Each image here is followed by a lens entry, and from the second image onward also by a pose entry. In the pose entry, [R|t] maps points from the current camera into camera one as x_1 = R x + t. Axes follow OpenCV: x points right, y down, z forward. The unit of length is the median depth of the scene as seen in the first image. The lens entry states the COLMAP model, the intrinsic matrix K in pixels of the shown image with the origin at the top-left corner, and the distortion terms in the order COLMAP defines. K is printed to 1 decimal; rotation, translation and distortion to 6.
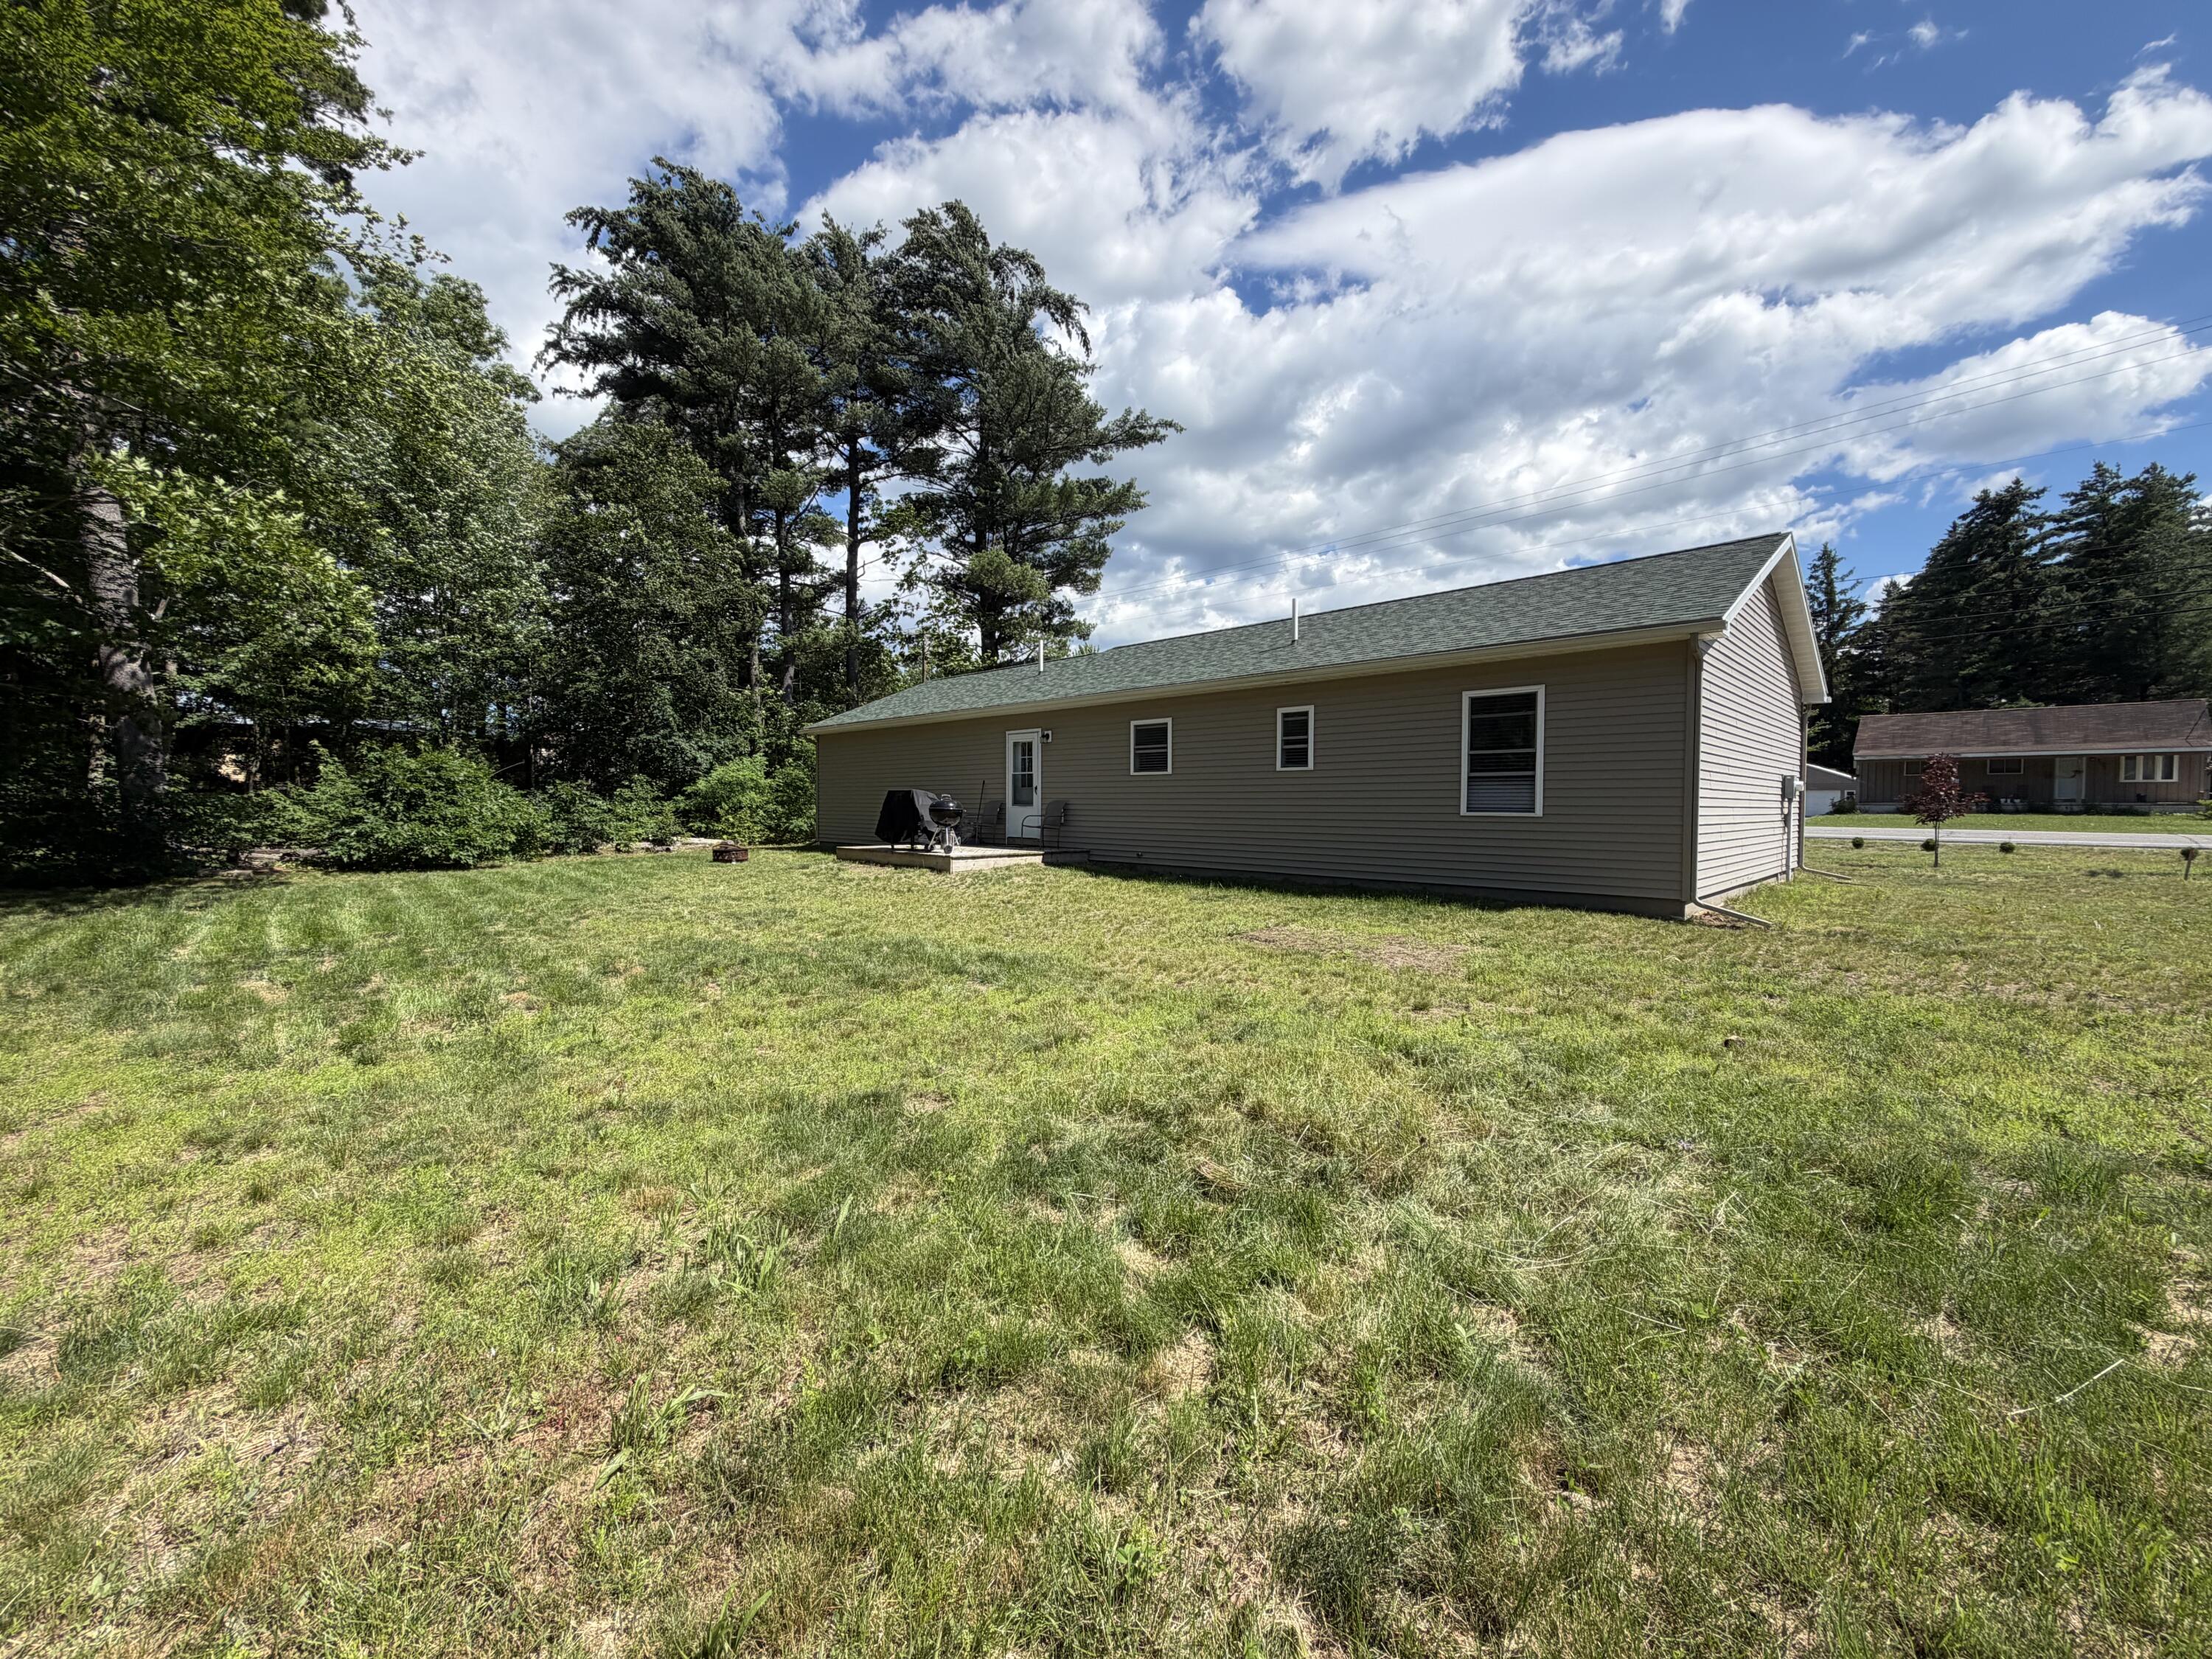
lens RADIAL K [[892.6, 0, 1106.0], [0, 892.6, 829.5], [0, 0, 1]] dist [-0.000484, -0.009068]
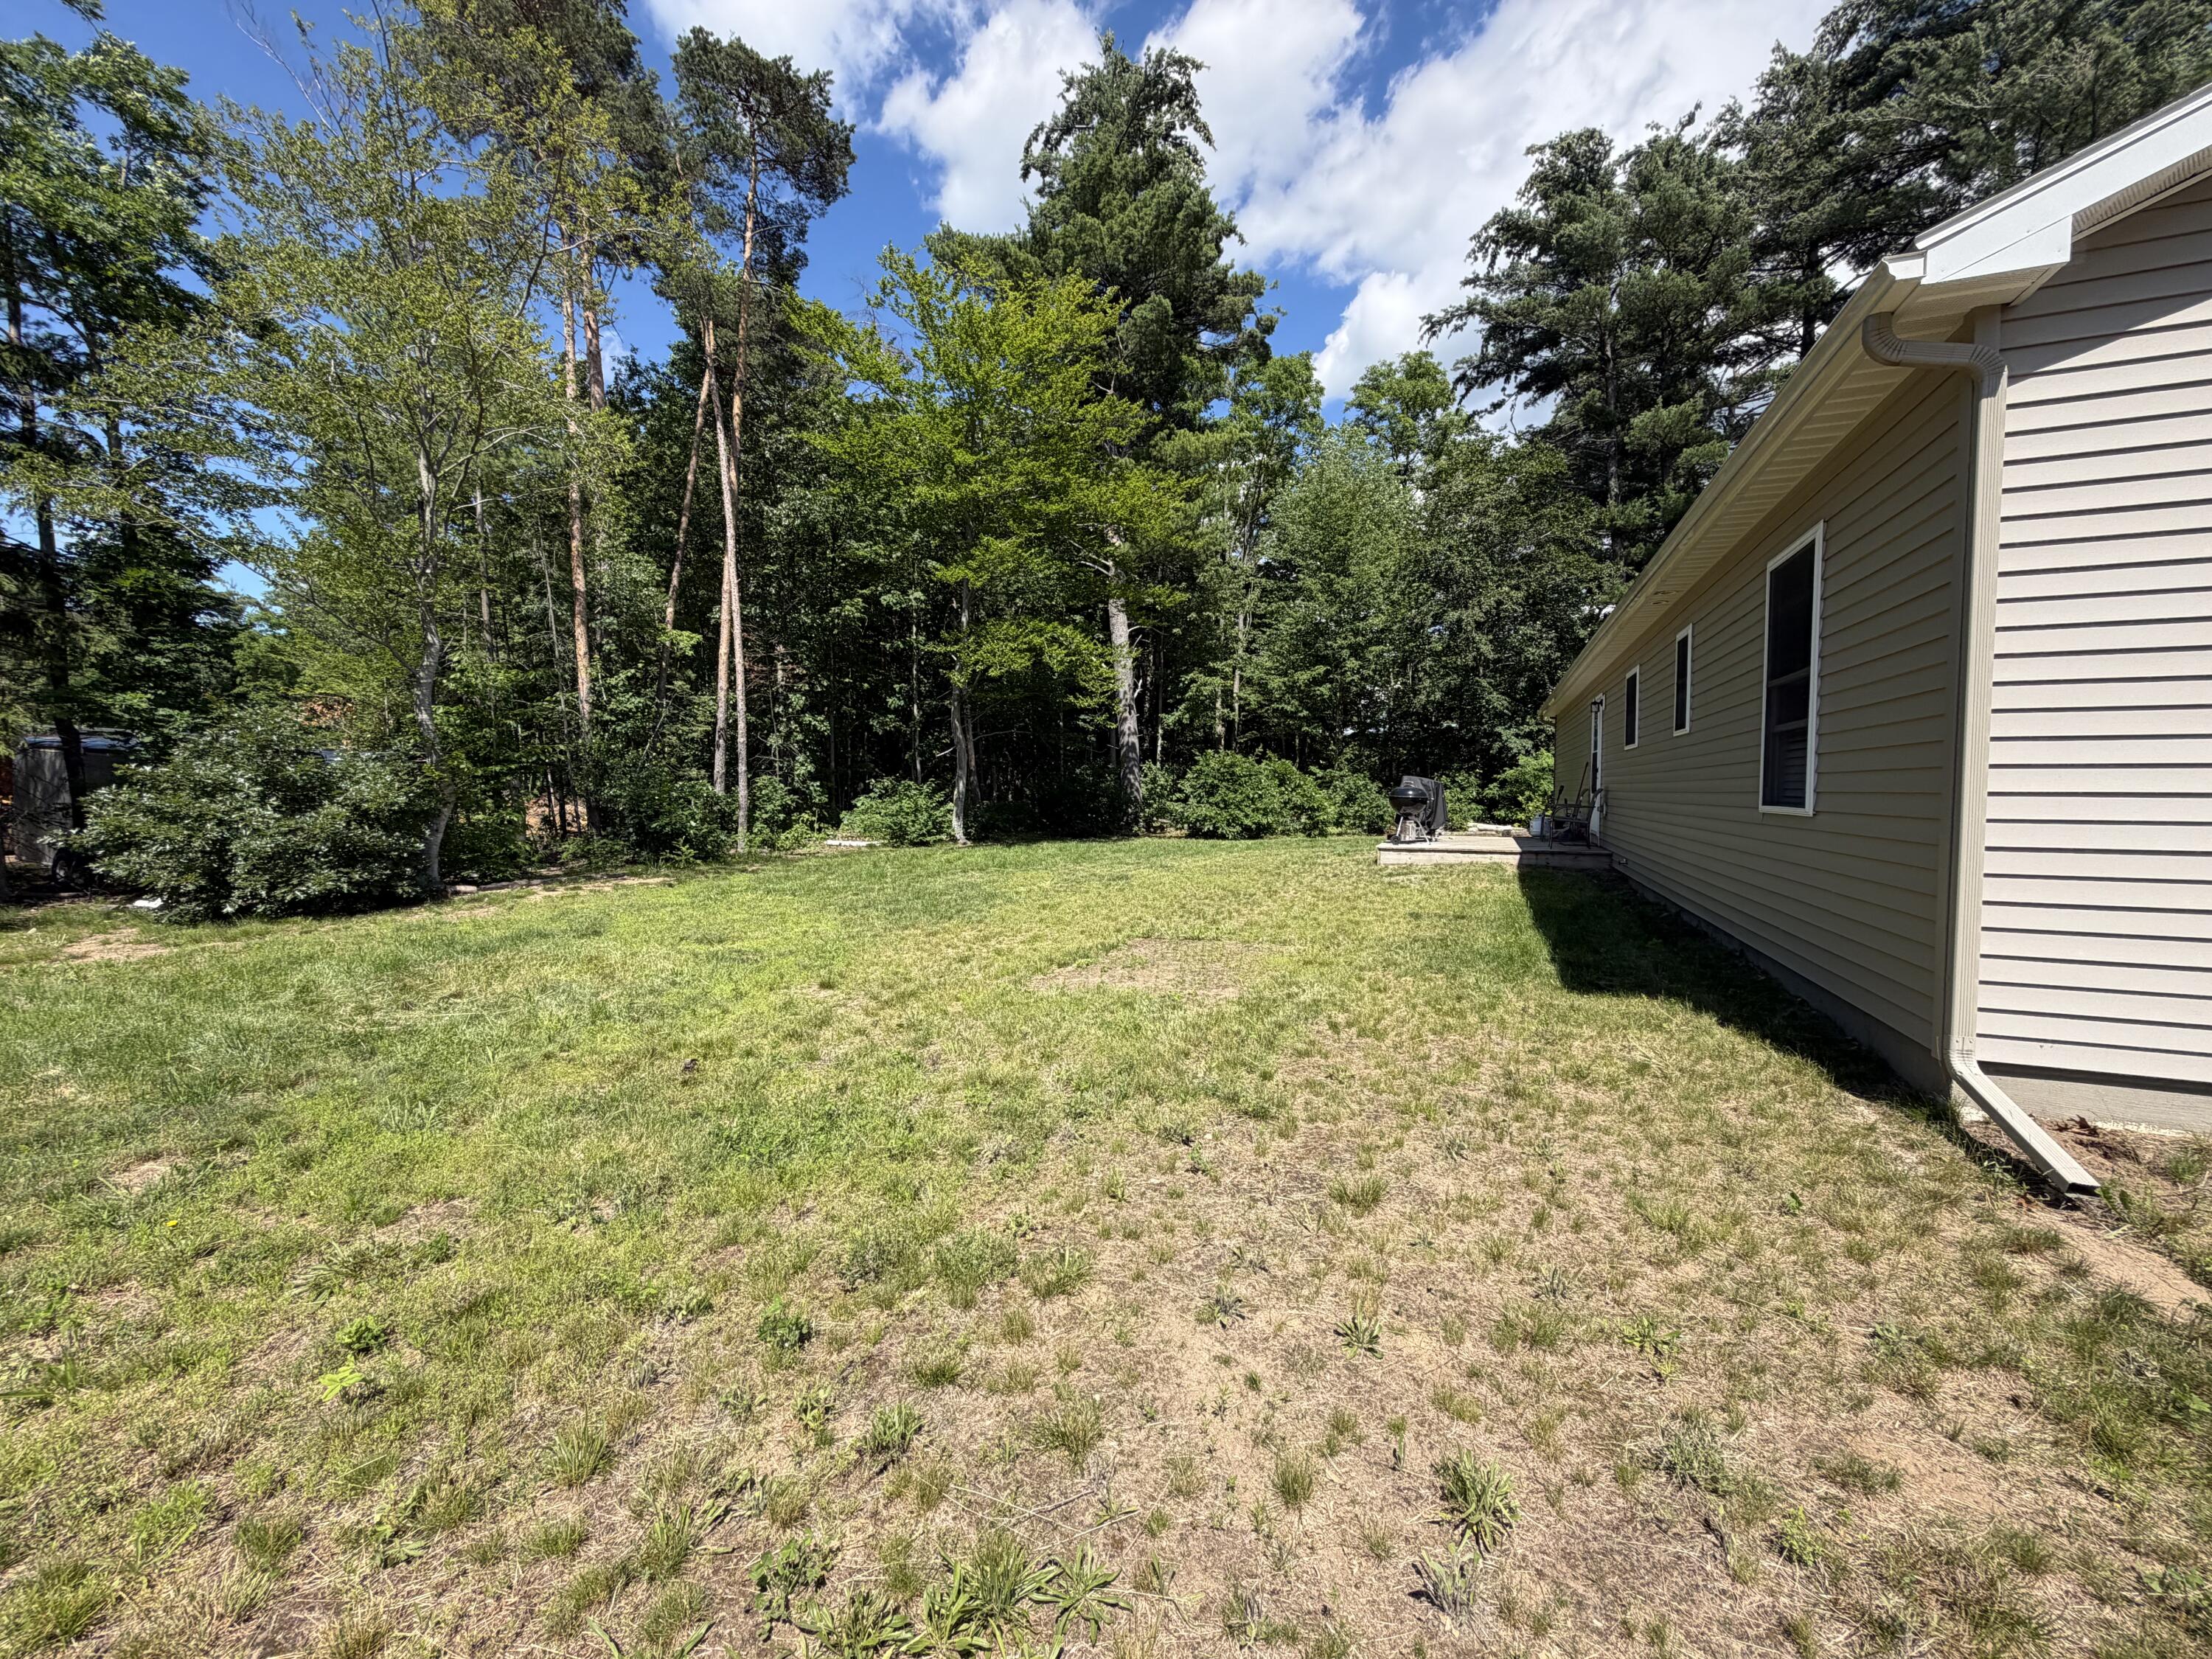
lens RADIAL K [[892.6, 0, 1106.0], [0, 892.6, 829.5], [0, 0, 1]] dist [-0.000484, -0.009068]
pose [[0.373098, 0.039282, -0.926960, 0.465365], [-0.026914, 0.999141, 0.031508, -0.008804], [0.927402, 0.013193, 0.373834, 0.309340]]
